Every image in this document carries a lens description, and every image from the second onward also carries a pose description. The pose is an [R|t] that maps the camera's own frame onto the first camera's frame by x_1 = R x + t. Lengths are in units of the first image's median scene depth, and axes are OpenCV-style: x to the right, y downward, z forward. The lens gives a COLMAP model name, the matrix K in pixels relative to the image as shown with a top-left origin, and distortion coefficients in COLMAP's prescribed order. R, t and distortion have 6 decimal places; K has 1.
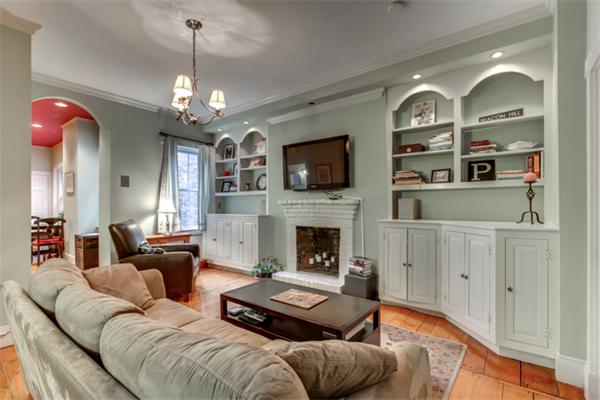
lens RADIAL K [[288.5, 0, 302.0], [0, 288.5, 203.8], [0, 0, 1]] dist [-0.012881, 0.004070]
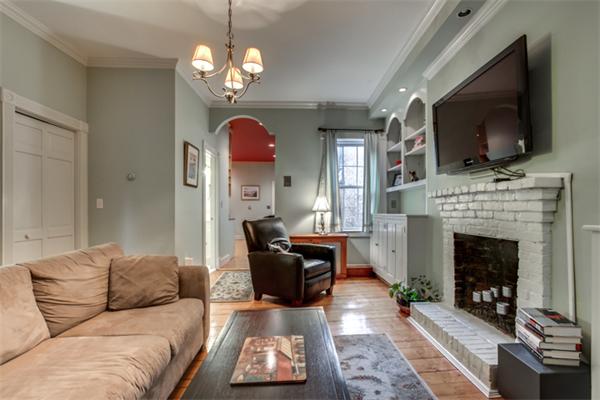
lens RADIAL K [[288.5, 0, 307.1], [0, 288.5, 209.0], [0, 0, 1]] dist [-0.012881, 0.004070]
pose [[0.631162, -0.007411, -0.775615, 0.234047], [0.010624, 0.999943, -0.000909, 0.023623], [0.775578, -0.007667, 0.631205, 0.359006]]
